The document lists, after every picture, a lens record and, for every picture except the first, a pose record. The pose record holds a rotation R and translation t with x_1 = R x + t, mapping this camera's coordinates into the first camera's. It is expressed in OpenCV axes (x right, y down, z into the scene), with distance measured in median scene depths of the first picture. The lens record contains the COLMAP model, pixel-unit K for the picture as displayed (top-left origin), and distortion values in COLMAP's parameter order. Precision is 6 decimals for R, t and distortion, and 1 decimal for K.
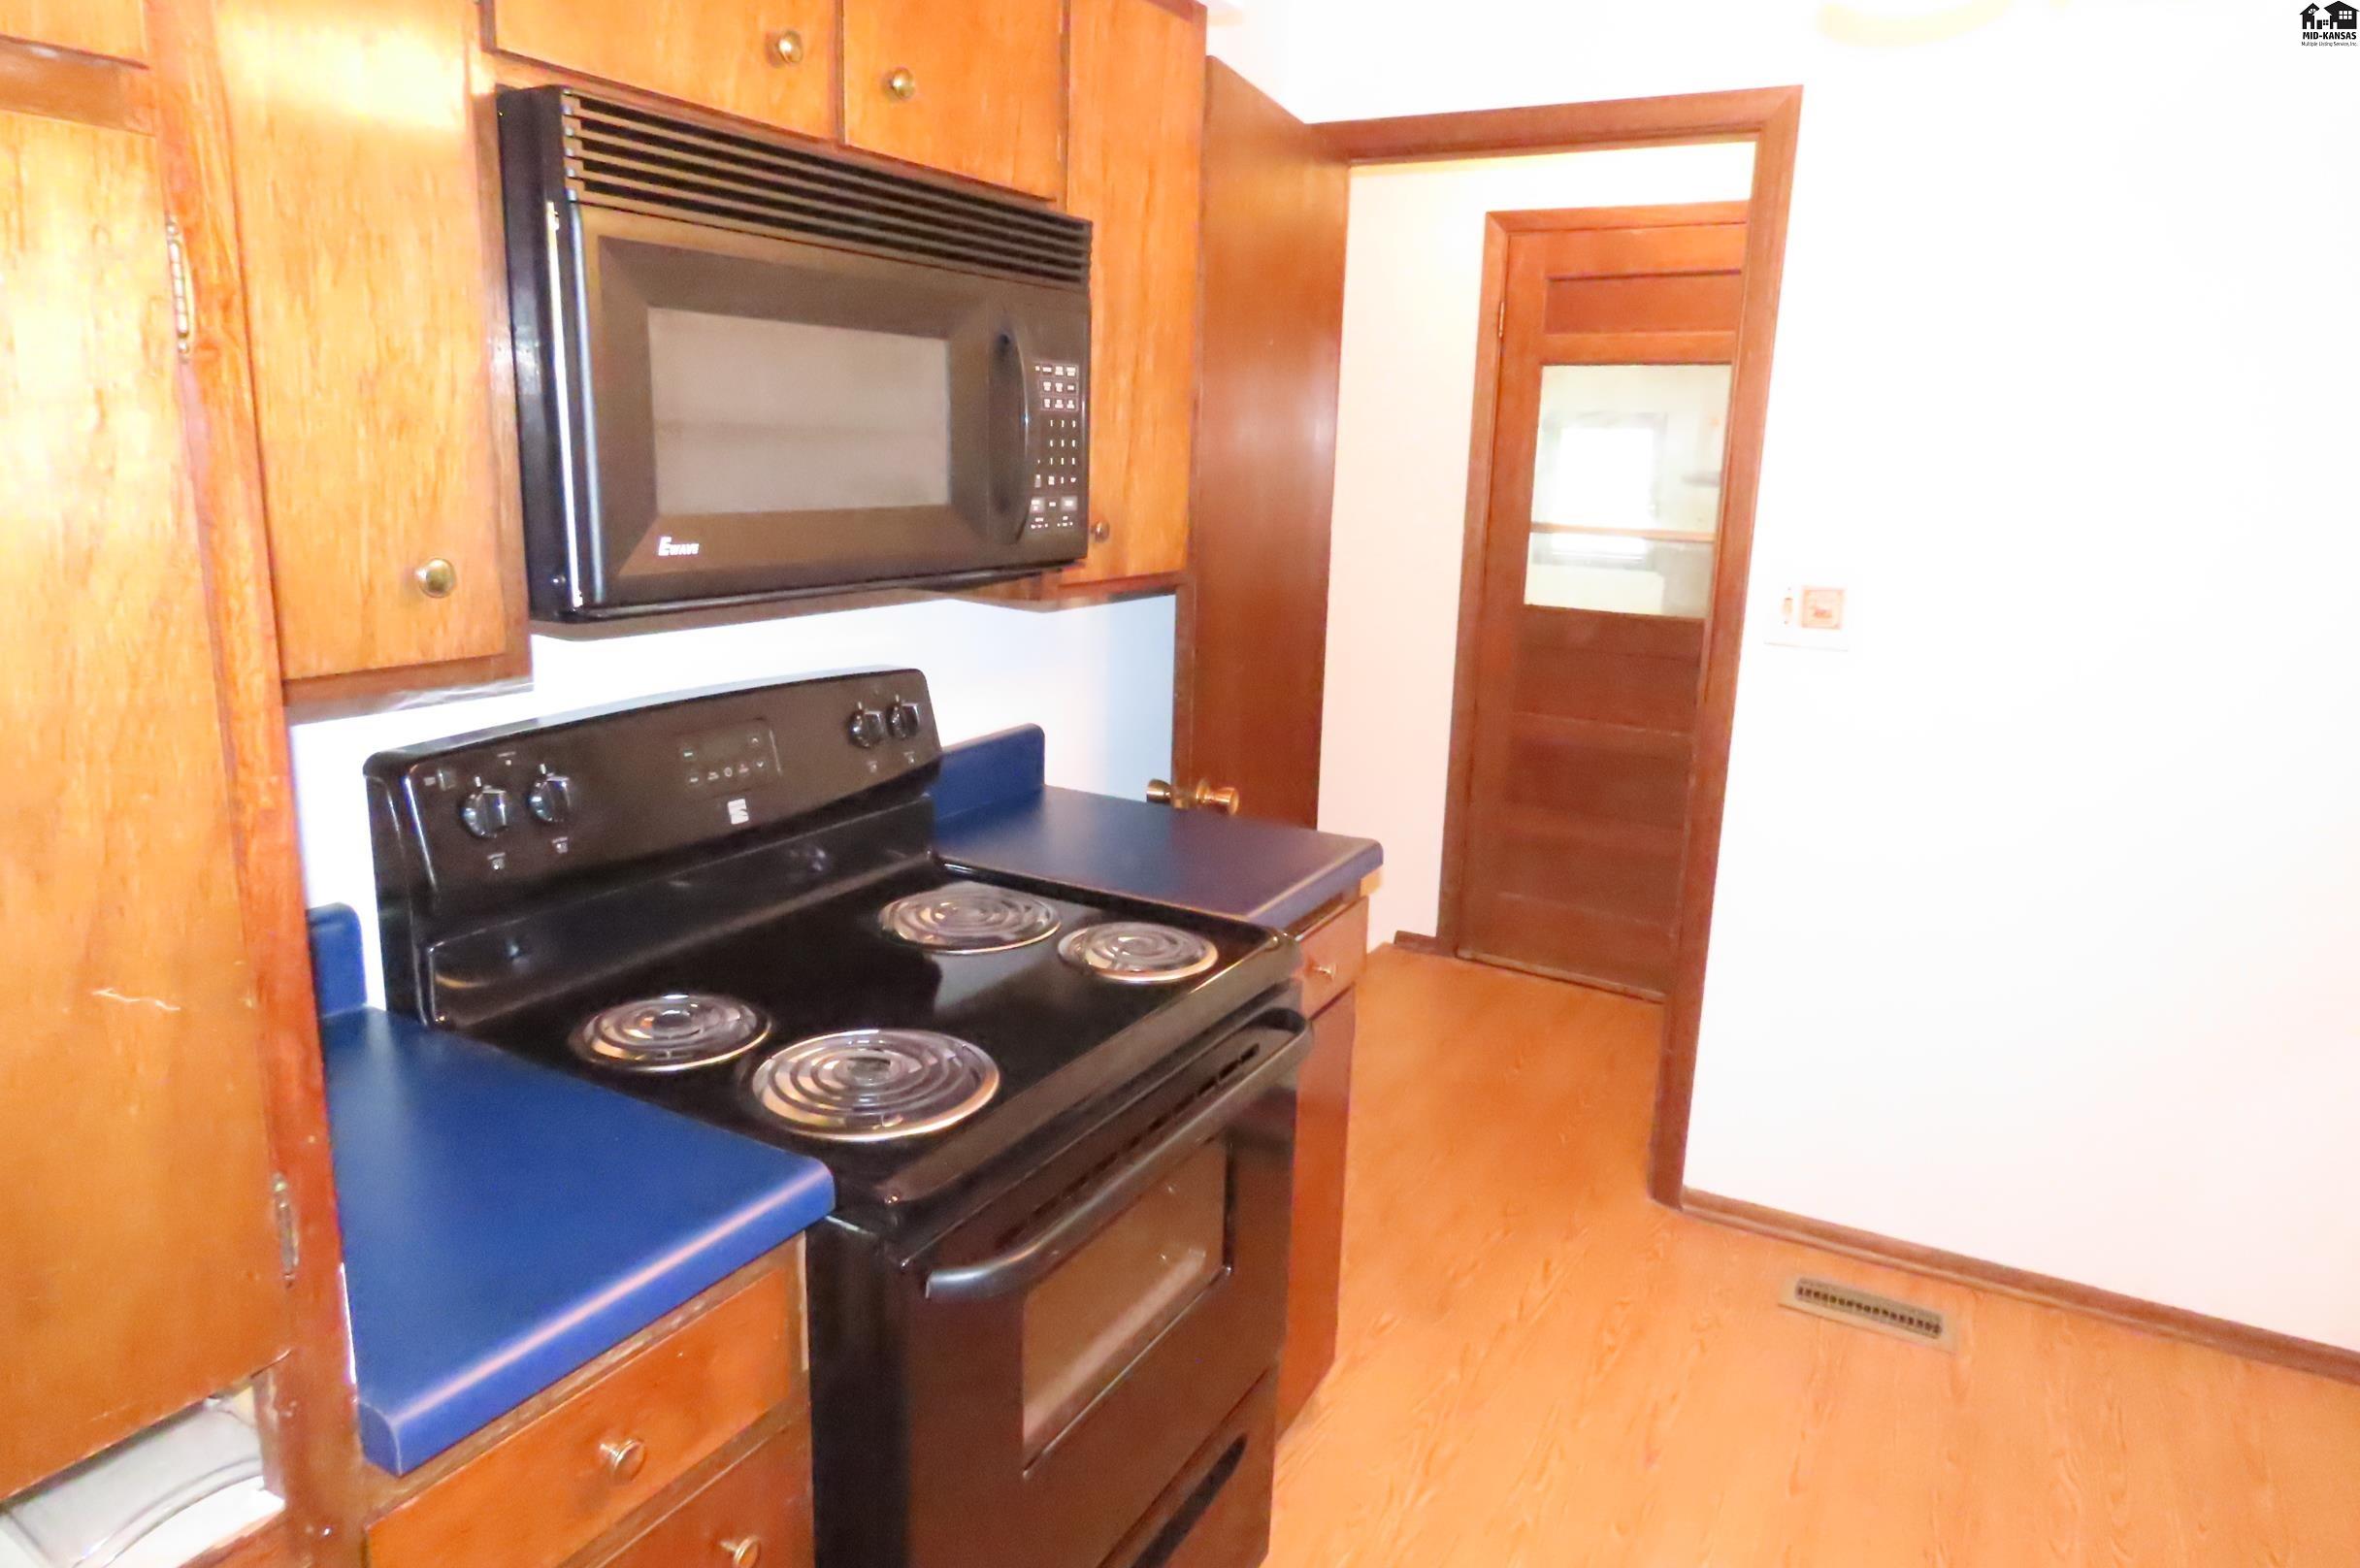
lens RADIAL K [[1487.7, 0, 1180.0], [0, 1487.7, 784.0], [0, 0, 1]] dist [0.002352, -0.001104]
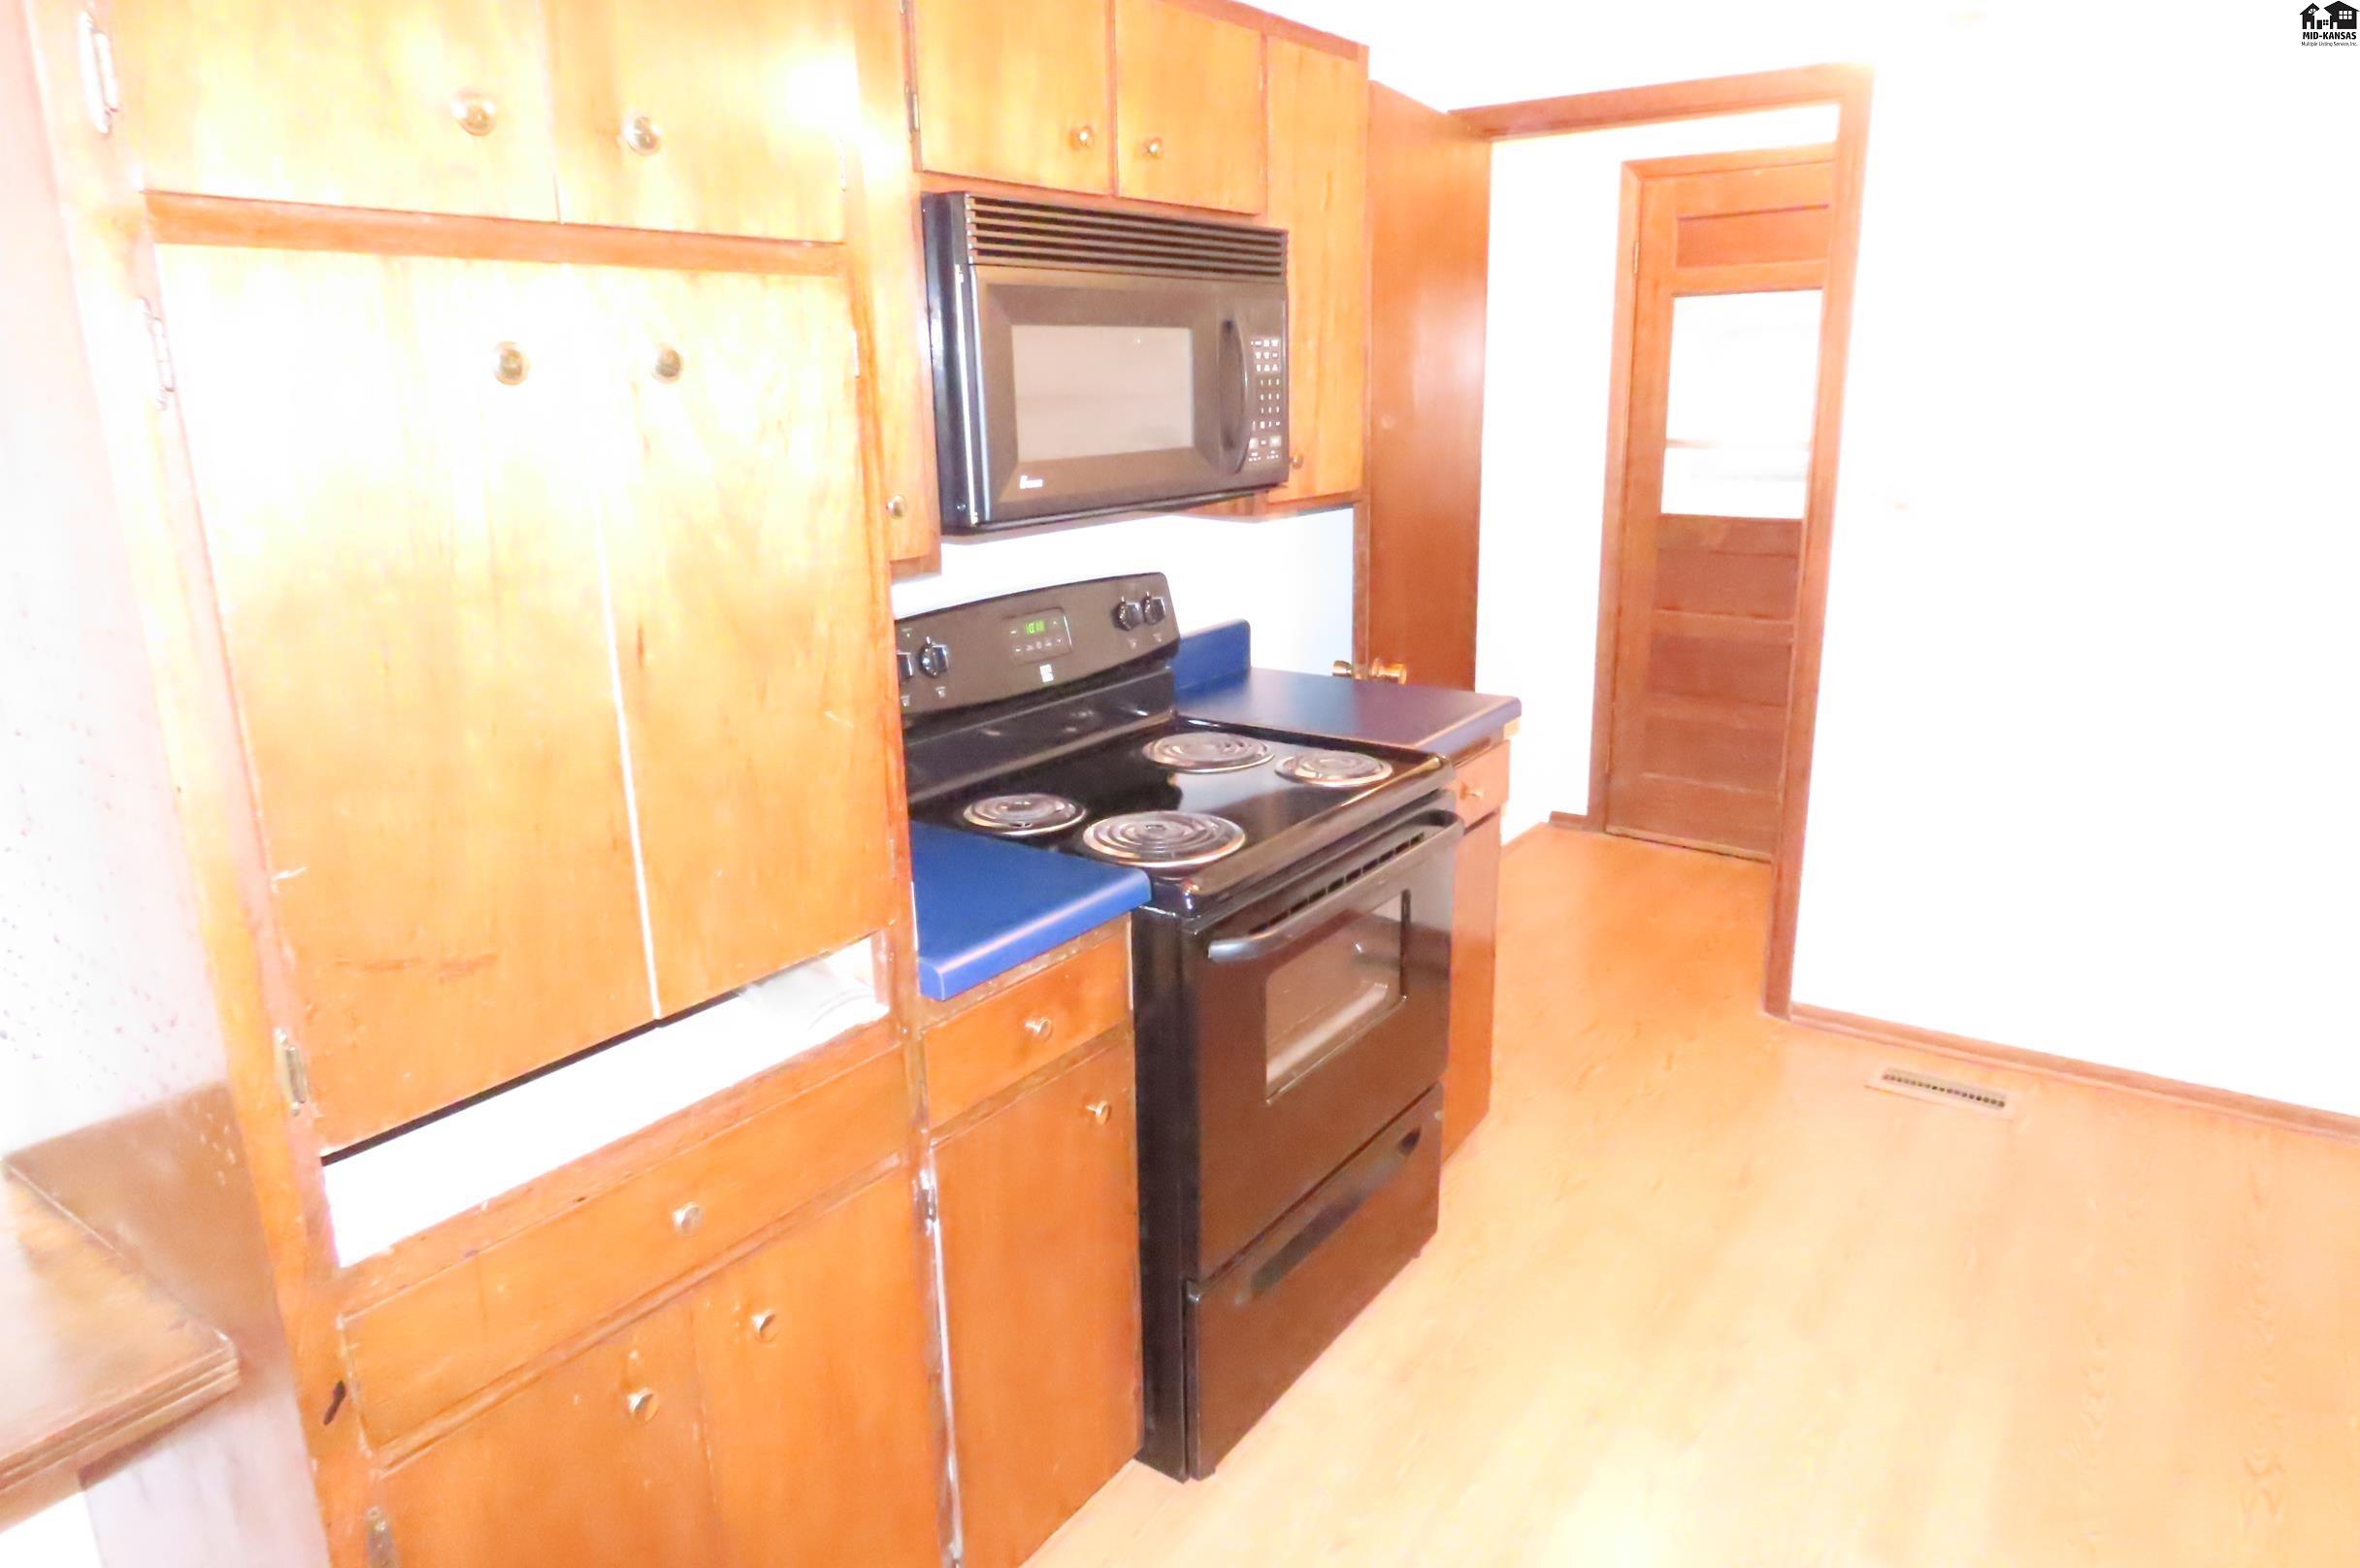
lens RADIAL K [[1423.2, 0, 1180.0], [0, 1423.2, 784.0], [0, 0, 1]] dist [-0.018725, -0.000241]
pose [[0.992591, -0.018444, -0.120097, -0.011067], [0.024588, 0.998452, 0.049882, 0.055834], [0.118991, -0.052465, 0.991508, -0.307138]]
